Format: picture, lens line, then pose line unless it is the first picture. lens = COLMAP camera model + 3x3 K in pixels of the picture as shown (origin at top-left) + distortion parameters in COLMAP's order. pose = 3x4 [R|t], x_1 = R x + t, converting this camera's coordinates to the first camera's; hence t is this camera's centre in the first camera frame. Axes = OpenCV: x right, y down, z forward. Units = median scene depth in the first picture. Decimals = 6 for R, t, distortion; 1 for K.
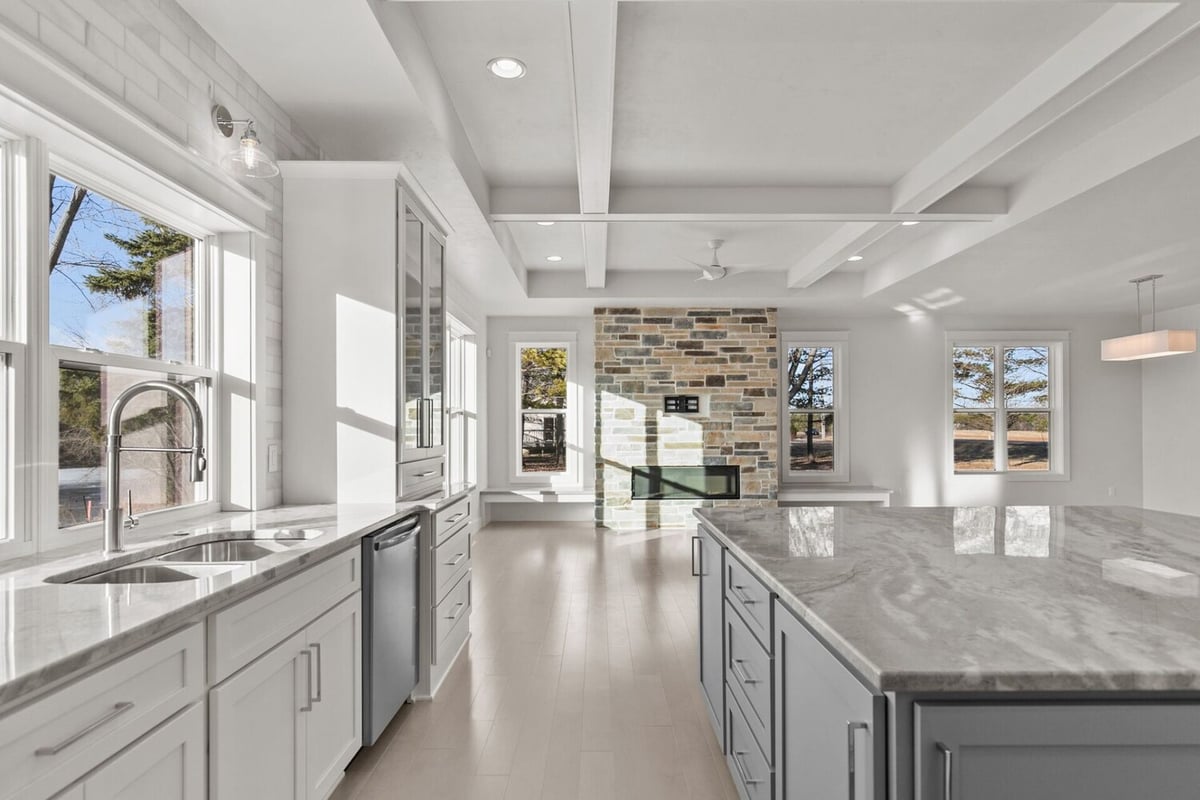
lens RADIAL K [[644.5, 0, 590.0], [0, 644.5, 425.2], [0, 0, 1]] dist [-0.002977, -0.001801]
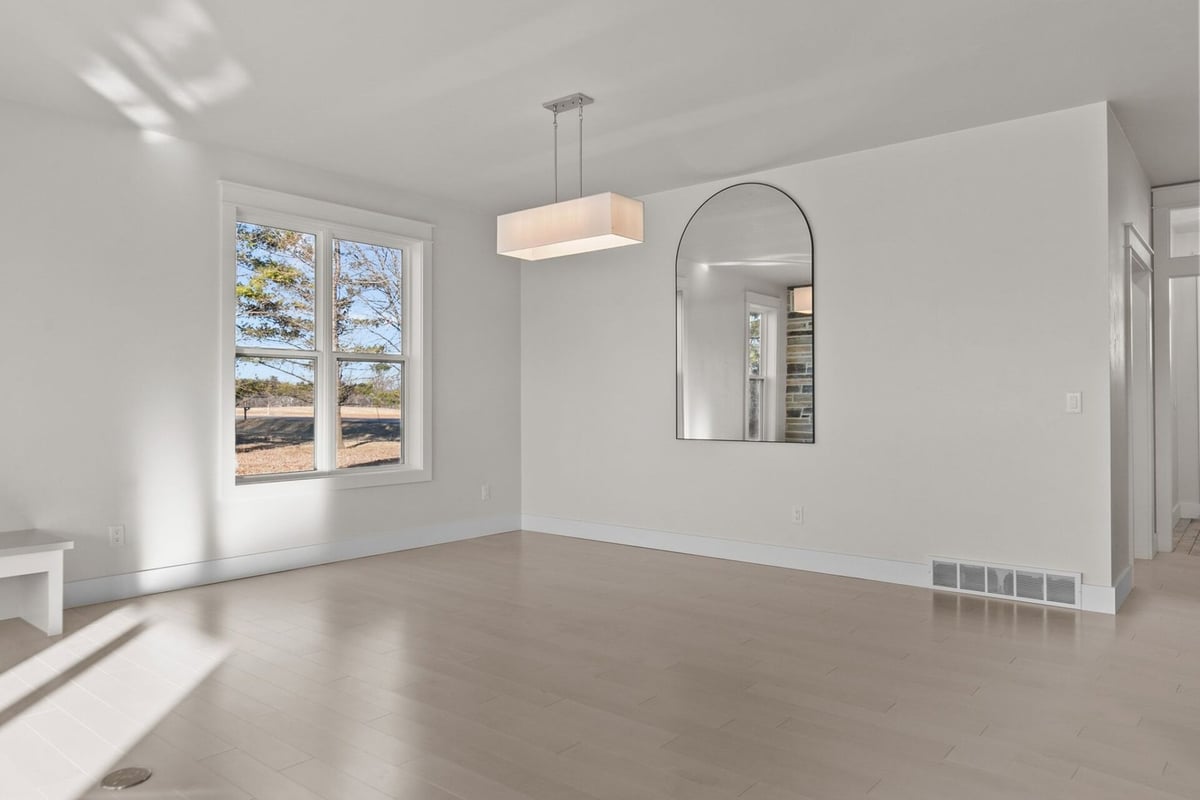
lens RADIAL K [[785.0, 0, 601.1], [0, 785.0, 398.5], [0, 0, 1]] dist [-0.005267, 0.001314]
pose [[0.627097, 0.007203, 0.778908, 0.088859], [-0.004399, 0.999974, -0.005705, 0.004794], [-0.778929, 0.000151, 0.627112, 0.134259]]
